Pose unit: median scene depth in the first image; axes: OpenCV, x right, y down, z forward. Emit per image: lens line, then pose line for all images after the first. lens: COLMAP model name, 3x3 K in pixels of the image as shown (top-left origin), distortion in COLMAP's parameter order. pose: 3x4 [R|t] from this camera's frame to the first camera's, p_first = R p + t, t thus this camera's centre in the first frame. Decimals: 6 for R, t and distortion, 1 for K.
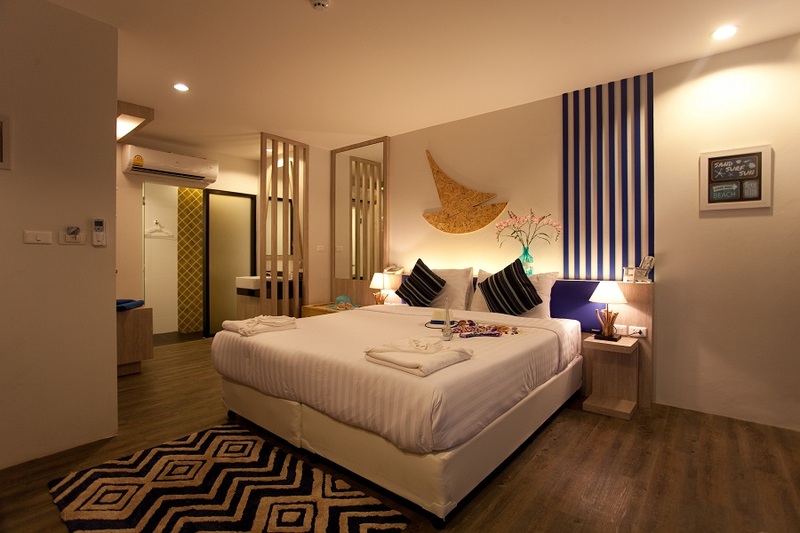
lens RADIAL K [[388.5, 0, 401.5], [0, 388.5, 258.5], [0, 0, 1]] dist [-0.073538, 0.030969]
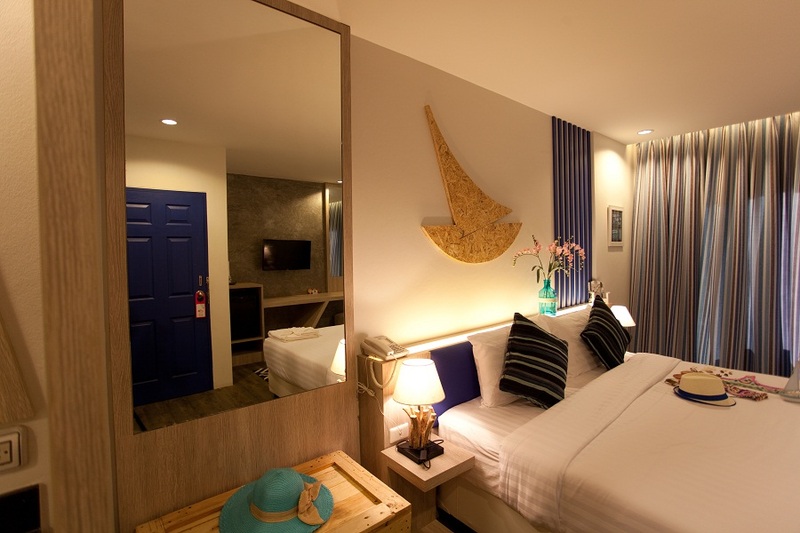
lens RADIAL K [[388.5, 0, 401.5], [0, 388.5, 258.5], [0, 0, 1]] dist [-0.073538, 0.030969]
pose [[0.188160, -0.026347, 0.981785, -0.692751], [0.023848, 0.999468, 0.022251, -0.123378], [-0.981849, 0.019227, 0.188688, 1.393565]]
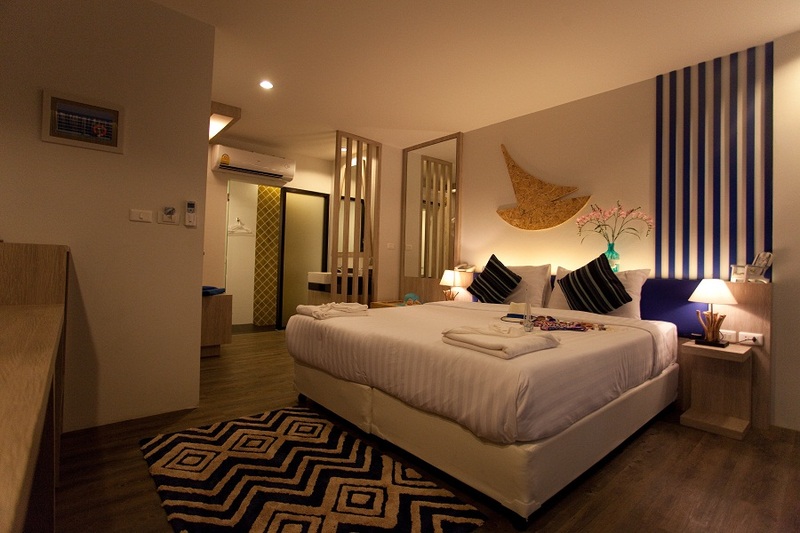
lens RADIAL K [[388.5, 0, 401.5], [0, 388.5, 258.5], [0, 0, 1]] dist [-0.073538, 0.030969]
pose [[0.986170, 0.024102, -0.163973, -0.026590], [-0.028552, 0.999284, -0.024836, 0.053217], [0.163257, 0.029174, 0.986152, 0.025714]]
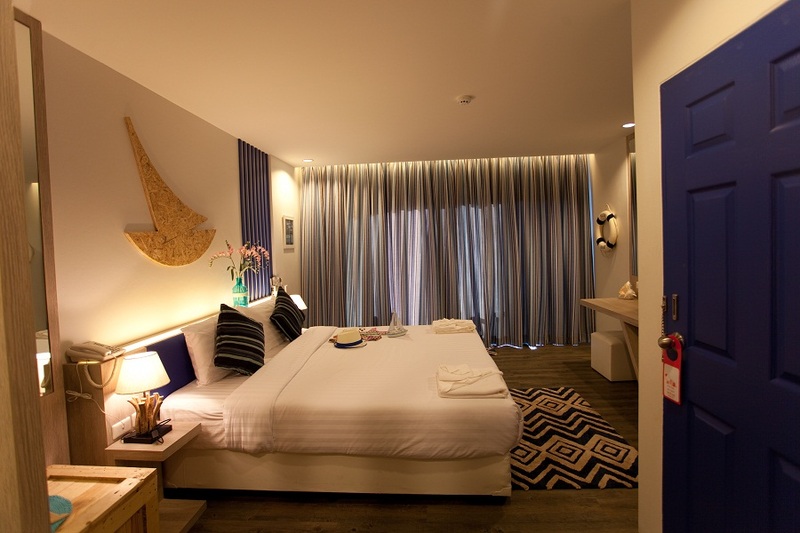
lens RADIAL K [[388.5, 0, 401.5], [0, 388.5, 258.5], [0, 0, 1]] dist [-0.073538, 0.030969]
pose [[-0.580451, -0.009362, 0.814241, -0.900386], [0.040688, 0.998351, 0.040484, -0.123613], [-0.813278, 0.056629, -0.579114, 1.488952]]
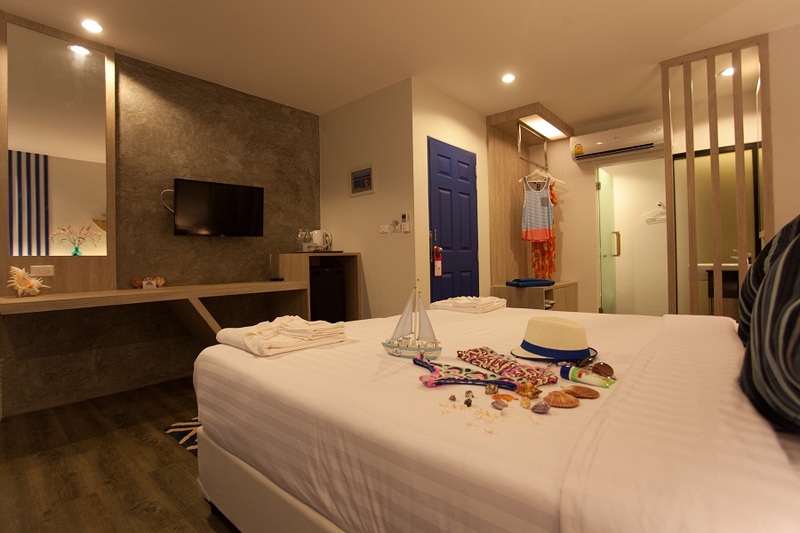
lens RADIAL K [[388.5, 0, 401.5], [0, 388.5, 258.5], [0, 0, 1]] dist [-0.073538, 0.030969]
pose [[-0.026495, 0.006891, -0.999625, 0.567607], [0.011551, 0.999912, 0.006587, 0.047465], [0.999582, -0.011372, -0.026572, 0.800349]]
